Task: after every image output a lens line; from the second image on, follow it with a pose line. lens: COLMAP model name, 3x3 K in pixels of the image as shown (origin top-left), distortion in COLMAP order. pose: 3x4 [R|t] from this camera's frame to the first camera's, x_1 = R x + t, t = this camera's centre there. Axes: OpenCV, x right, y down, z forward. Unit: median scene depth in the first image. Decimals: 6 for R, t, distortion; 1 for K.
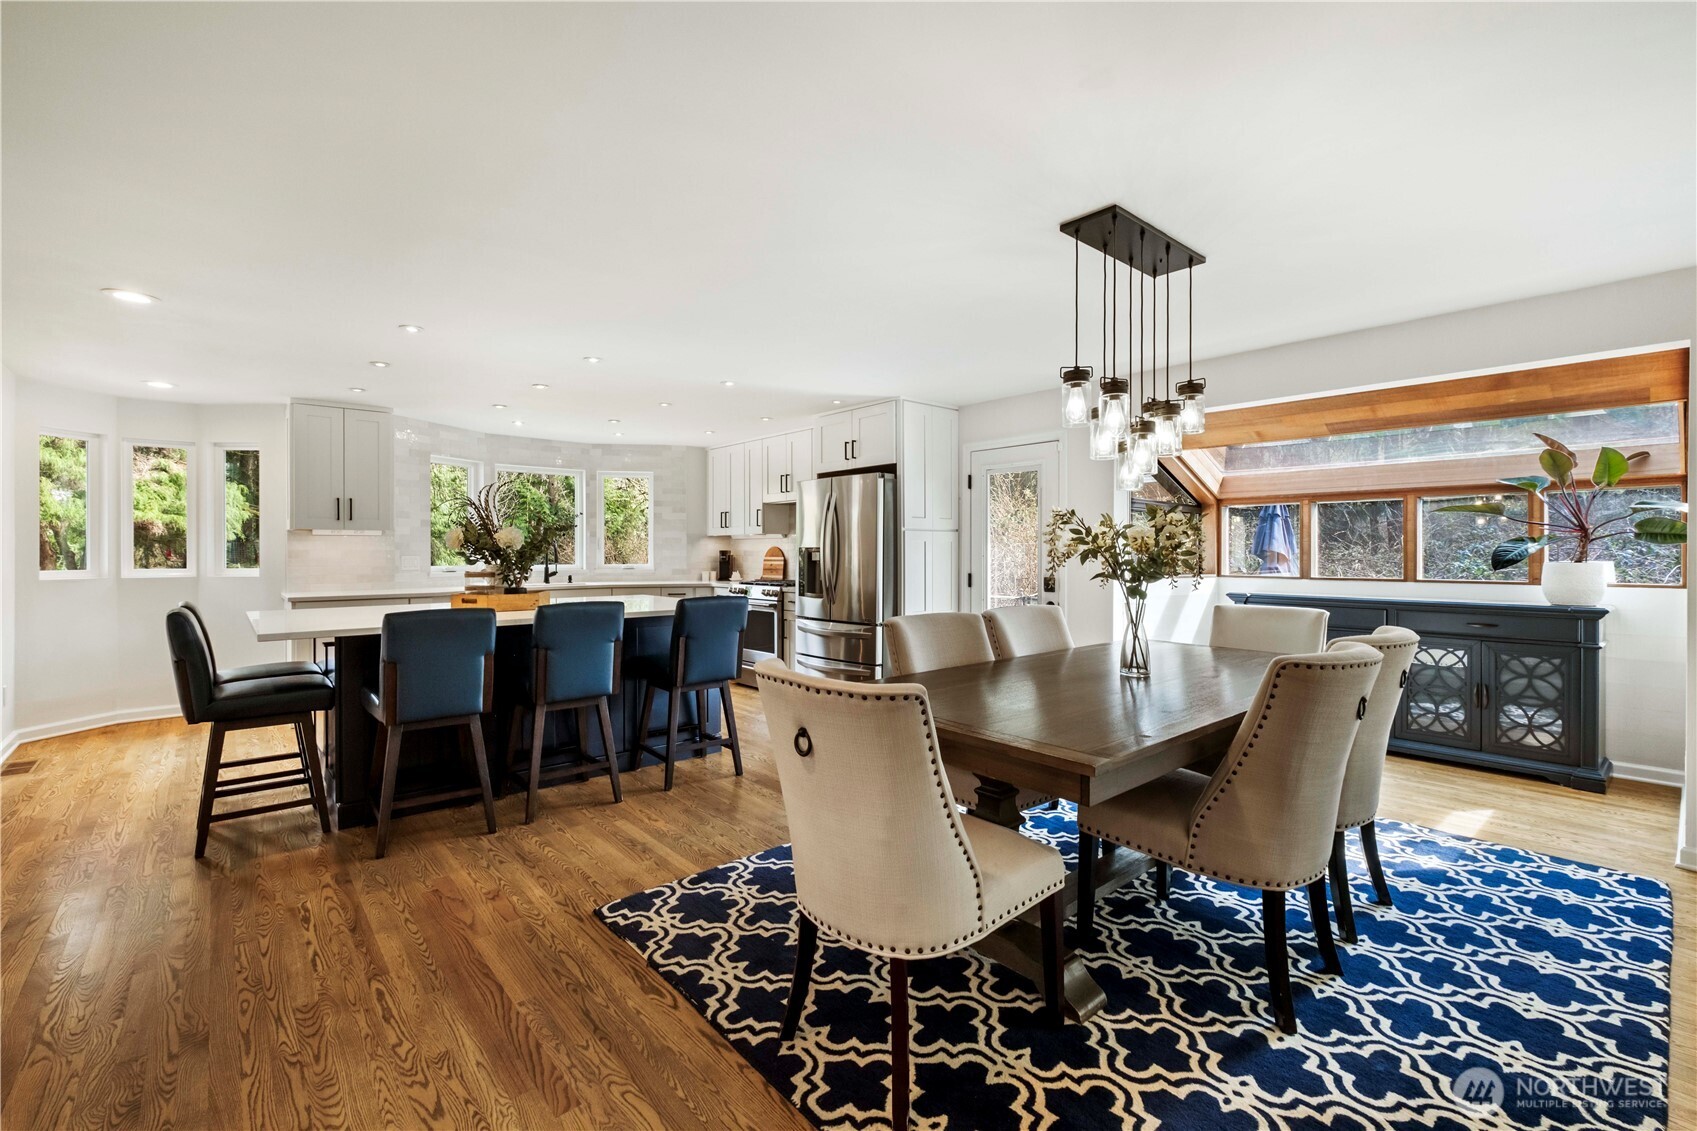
lens RADIAL K [[744.2, 0, 848.5], [0, 744.2, 565.5], [0, 0, 1]] dist [0.001387, -0.000004]
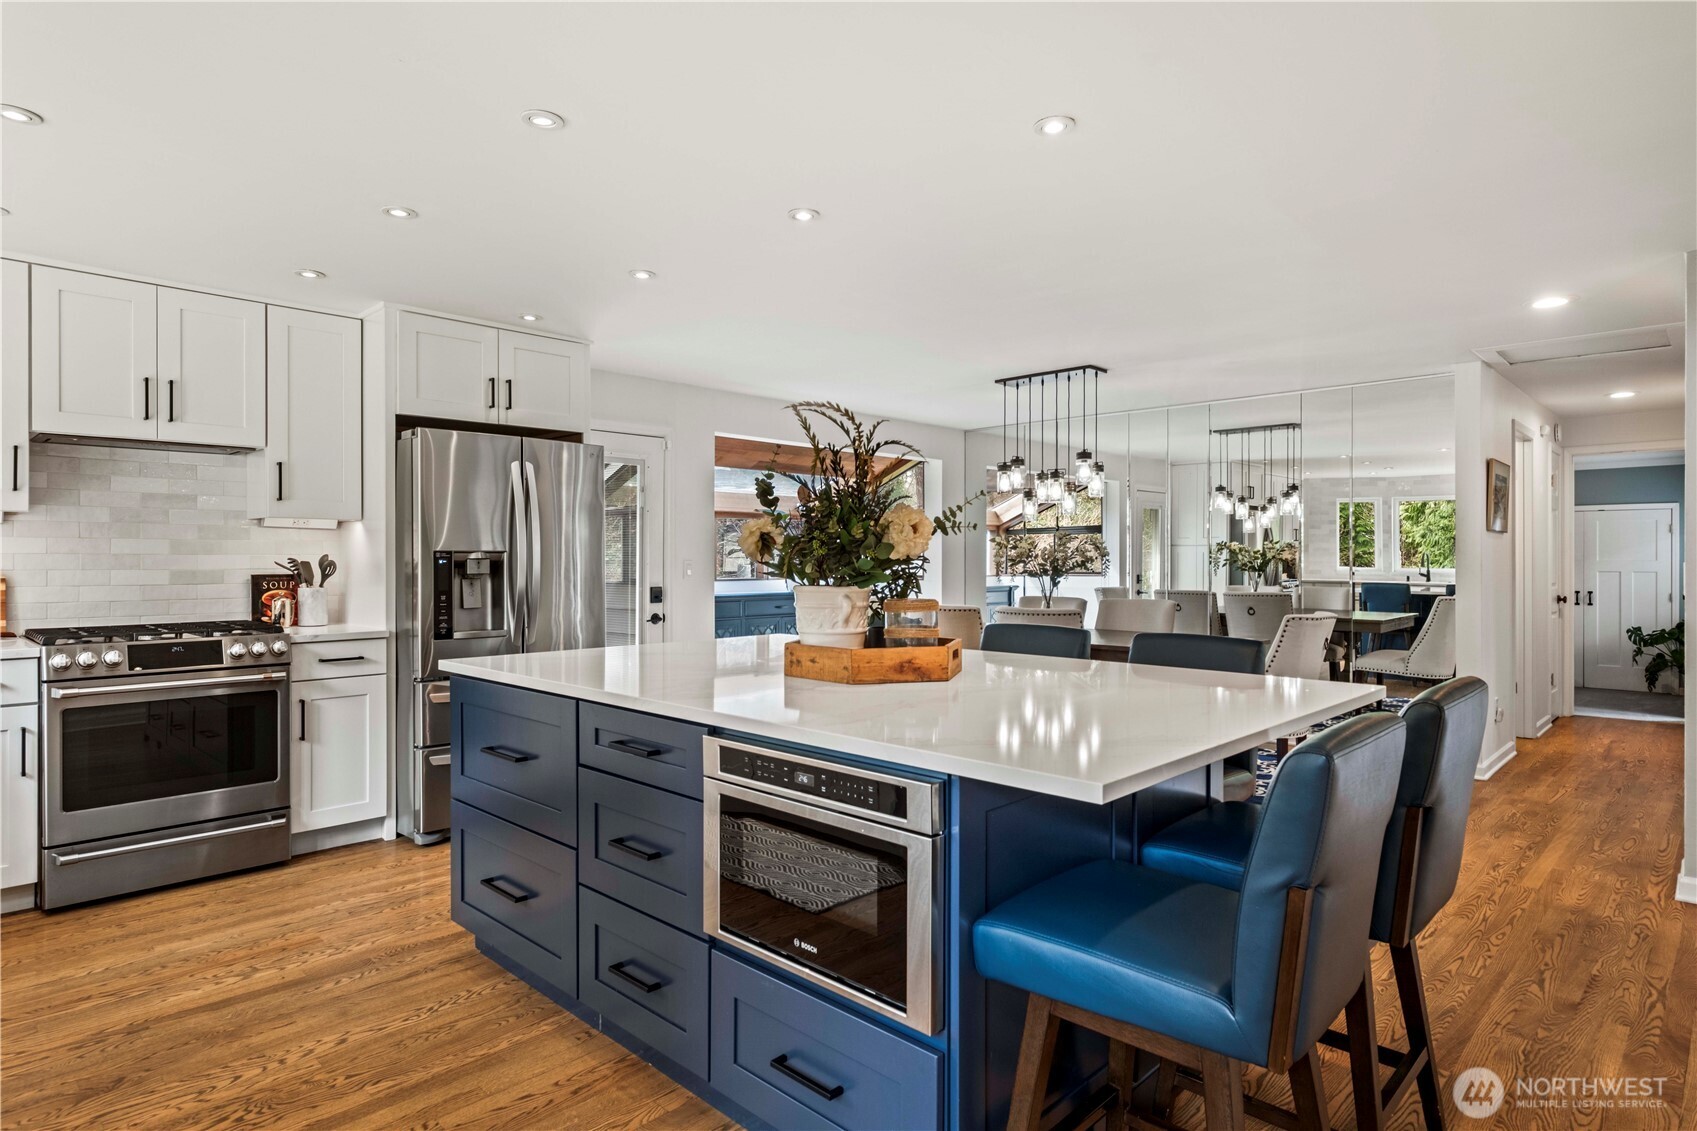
lens RADIAL K [[913.4, 0, 848.5], [0, 913.4, 565.5], [0, 0, 1]] dist [0.001081, -0.000325]
pose [[-0.088509, -0.006408, 0.996055, -0.619854], [0.017722, 0.999811, 0.008007, -0.011524], [-0.995918, 0.018361, -0.088379, 0.632346]]
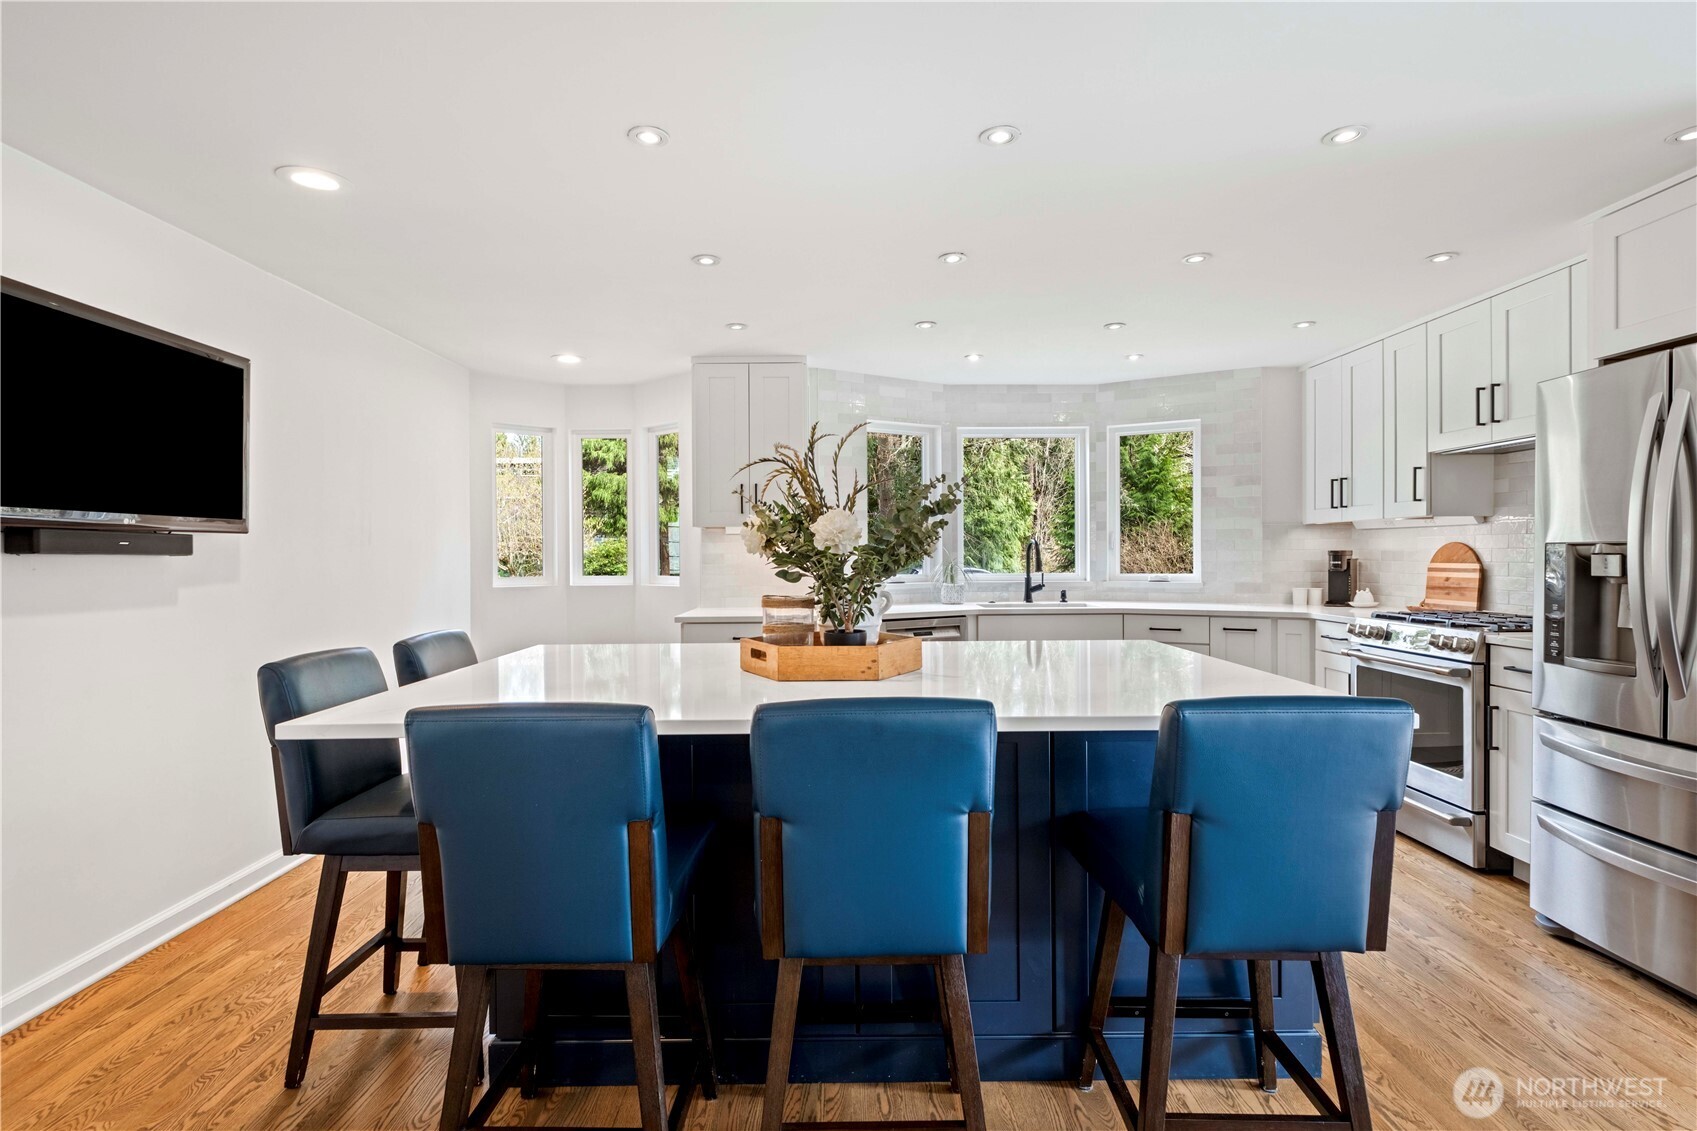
lens RADIAL K [[832.6, 0, 842.8], [0, 832.6, 557.4], [0, 0, 1]] dist [0.004731, 0.000151]
pose [[0.759641, -0.000605, -0.650343, -0.052351], [-0.006859, 0.999936, -0.008942, -0.008249], [0.650307, 0.011254, 0.759588, 0.344559]]
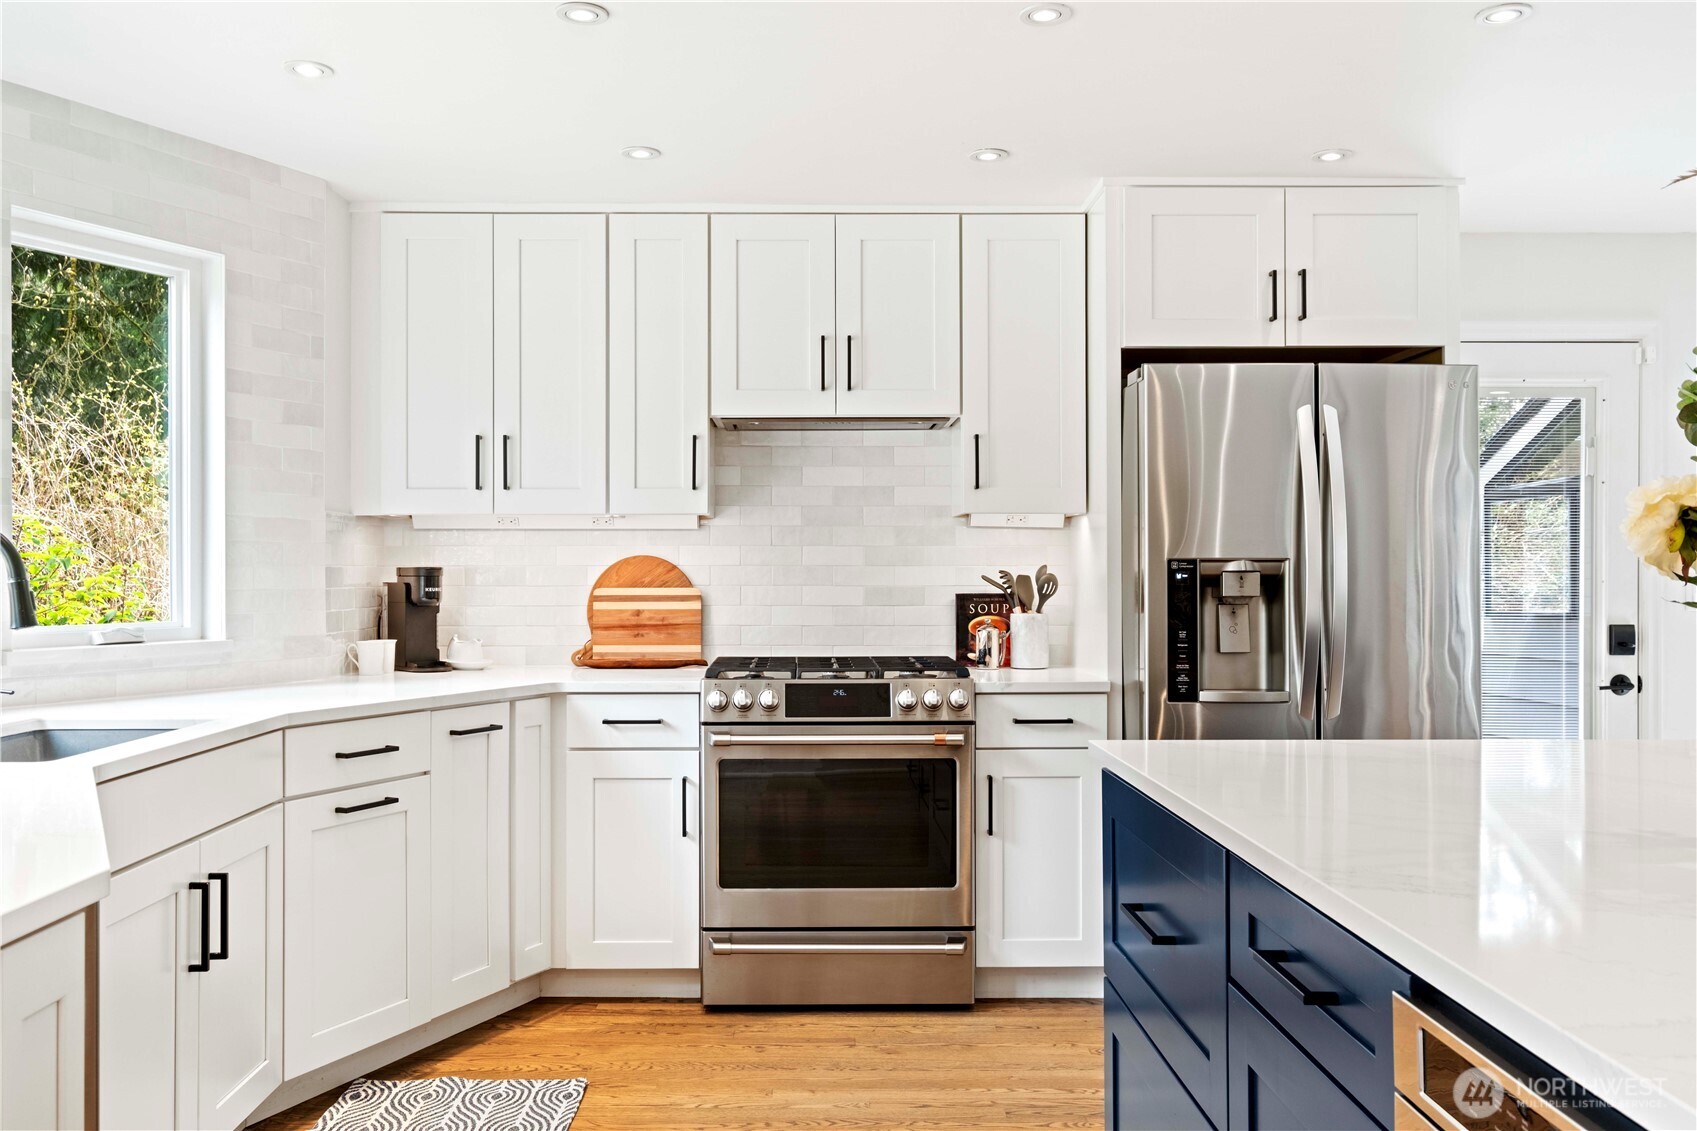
lens RADIAL K [[1359.3, 0, 842.6], [0, 1359.3, 570.6], [0, 0, 1]] dist [0.000716, 0.005881]
pose [[0.646927, 0.001775, 0.762550, -0.520847], [0.013279, 0.999819, -0.013593, -0.010613], [-0.762436, 0.018919, 0.646787, 0.595005]]
